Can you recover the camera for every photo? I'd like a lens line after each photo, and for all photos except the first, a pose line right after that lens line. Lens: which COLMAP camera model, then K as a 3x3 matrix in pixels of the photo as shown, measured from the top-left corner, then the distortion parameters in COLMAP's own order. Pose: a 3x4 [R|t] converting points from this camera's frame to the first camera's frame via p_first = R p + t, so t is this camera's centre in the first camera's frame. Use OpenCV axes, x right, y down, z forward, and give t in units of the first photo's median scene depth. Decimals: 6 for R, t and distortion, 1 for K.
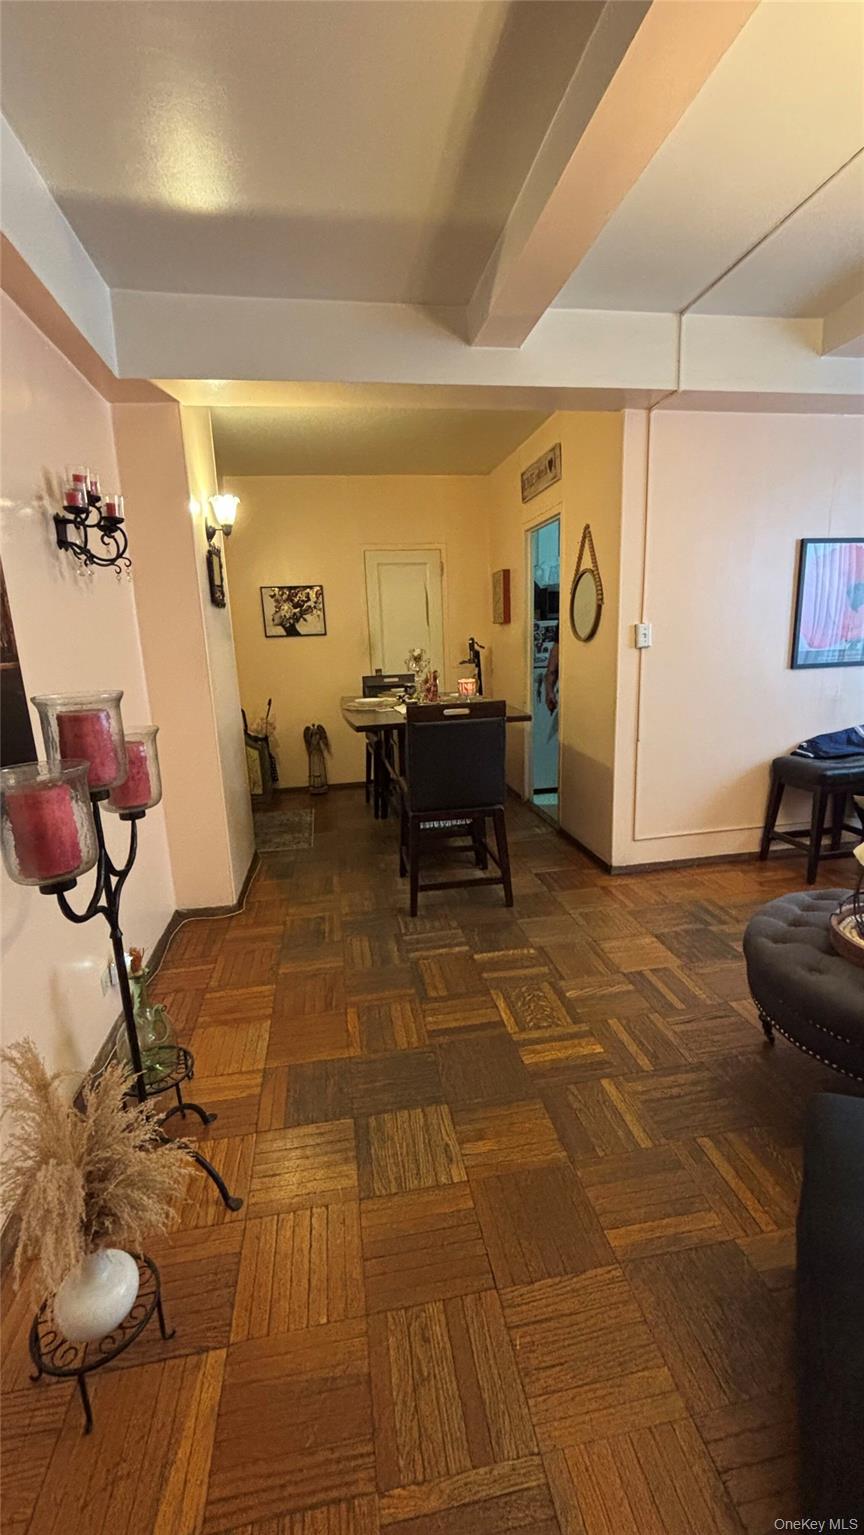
lens RADIAL K [[617.5, 0, 430.6], [0, 617.5, 769.1], [0, 0, 1]] dist [-0.002511, -0.000342]
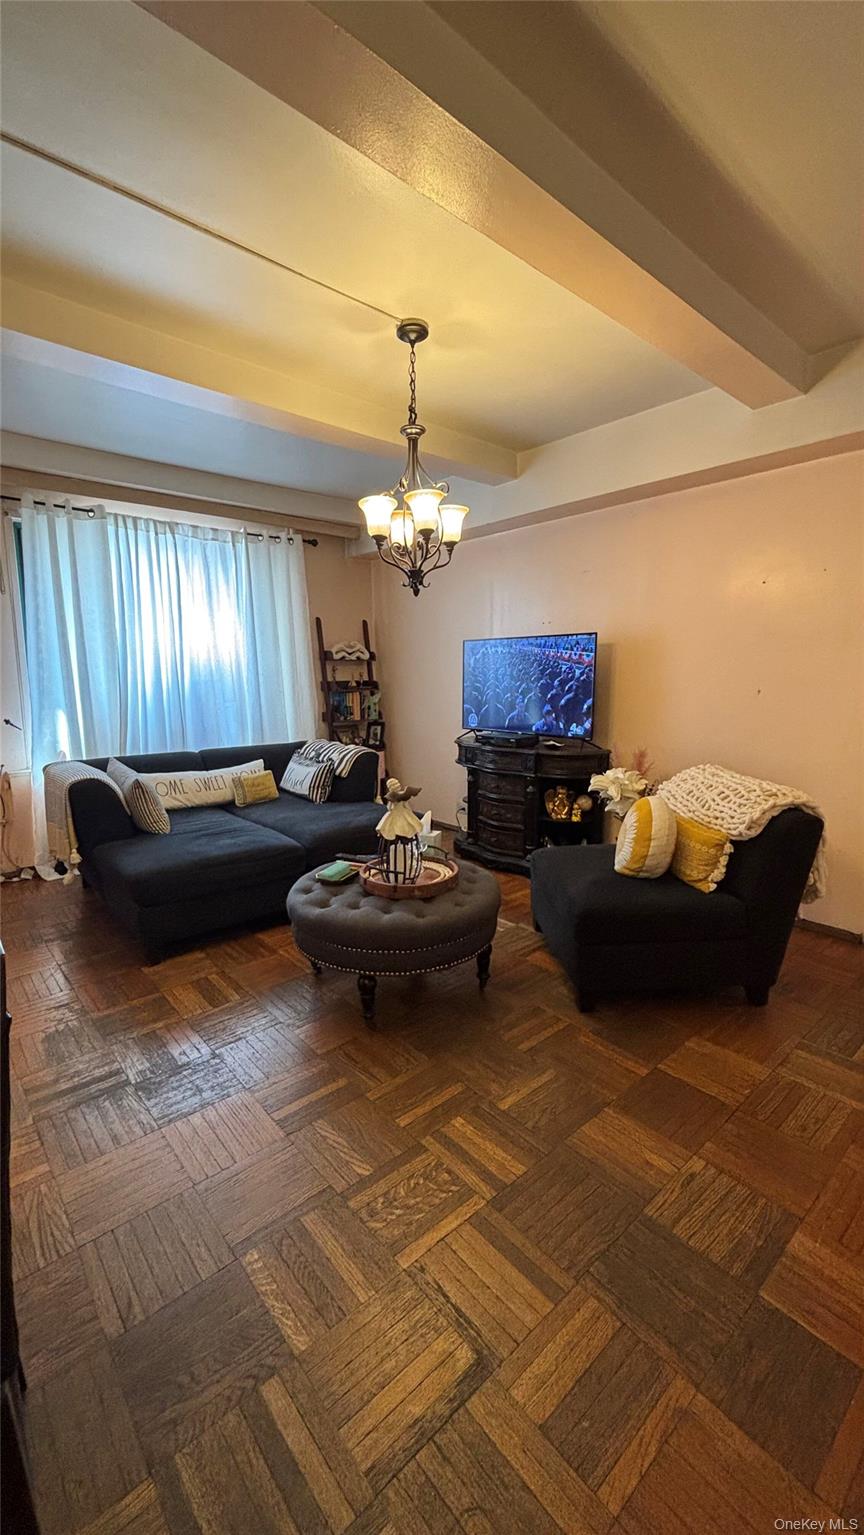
lens RADIAL K [[617.5, 0, 445.1], [0, 617.5, 762.6], [0, 0, 1]] dist [-0.002511, -0.000342]
pose [[-0.530869, -0.078933, 0.843770, -0.262509], [0.207345, 0.953294, 0.219632, -0.149170], [-0.821697, 0.291548, -0.489708, 0.779930]]
